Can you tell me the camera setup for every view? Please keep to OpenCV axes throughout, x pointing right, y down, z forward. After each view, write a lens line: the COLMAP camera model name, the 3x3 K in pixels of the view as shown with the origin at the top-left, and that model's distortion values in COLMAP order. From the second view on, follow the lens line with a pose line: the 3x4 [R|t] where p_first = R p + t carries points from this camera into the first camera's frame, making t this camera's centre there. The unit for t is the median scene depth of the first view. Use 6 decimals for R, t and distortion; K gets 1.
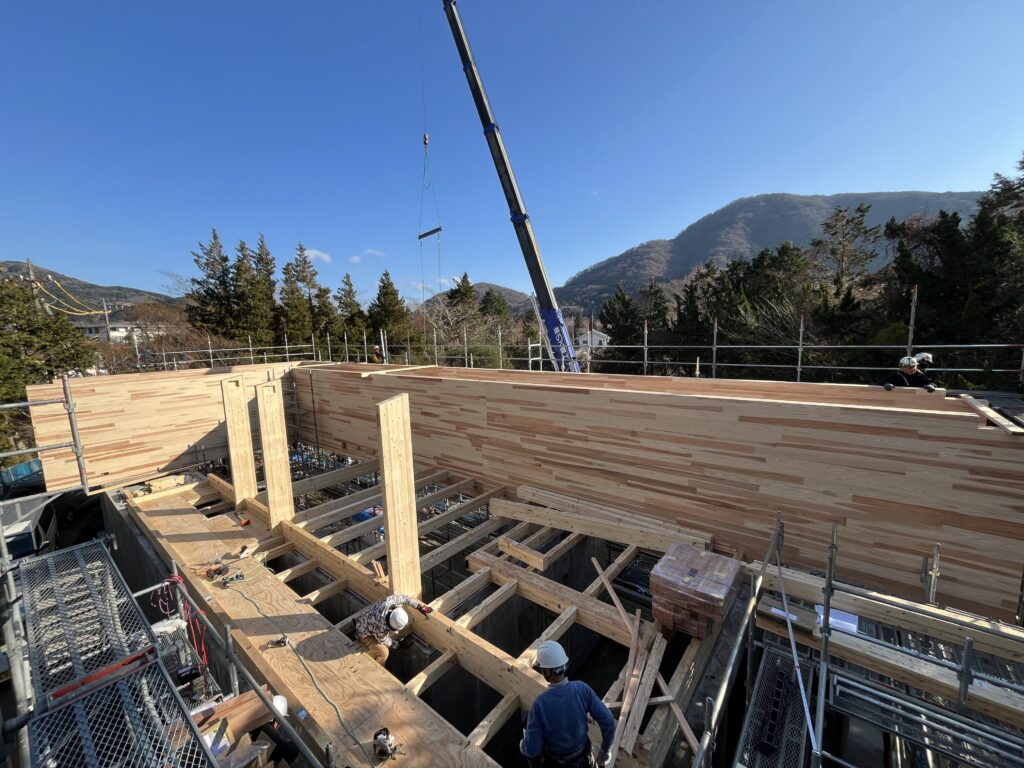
lens RADIAL K [[415.5, 0, 510.3], [0, 415.5, 385.0], [0, 0, 1]] dist [0.010438, 0.000001]
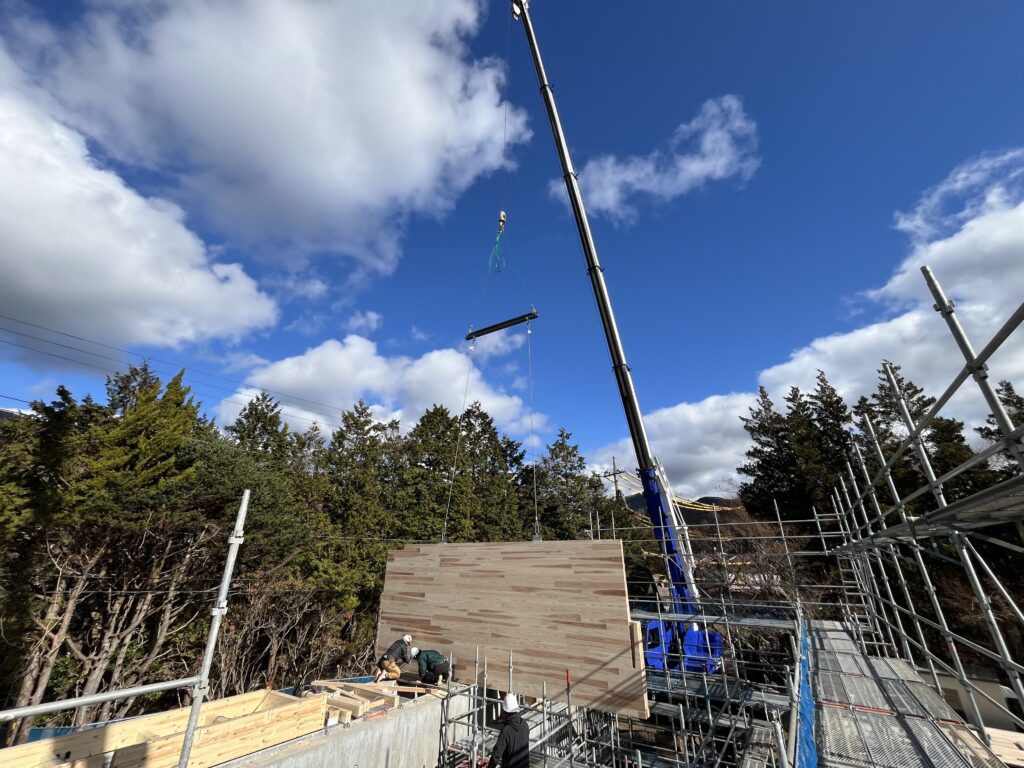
lens RADIAL K [[415.5, 0, 512.3], [0, 415.5, 378.4], [0, 0, 1]] dist [0.010438, 0.000001]
pose [[0.088109, -0.371742, -0.924145, 0.033453], [-0.135642, 0.914634, -0.380849, -0.010324], [0.986832, 0.158909, 0.030163, 0.984399]]
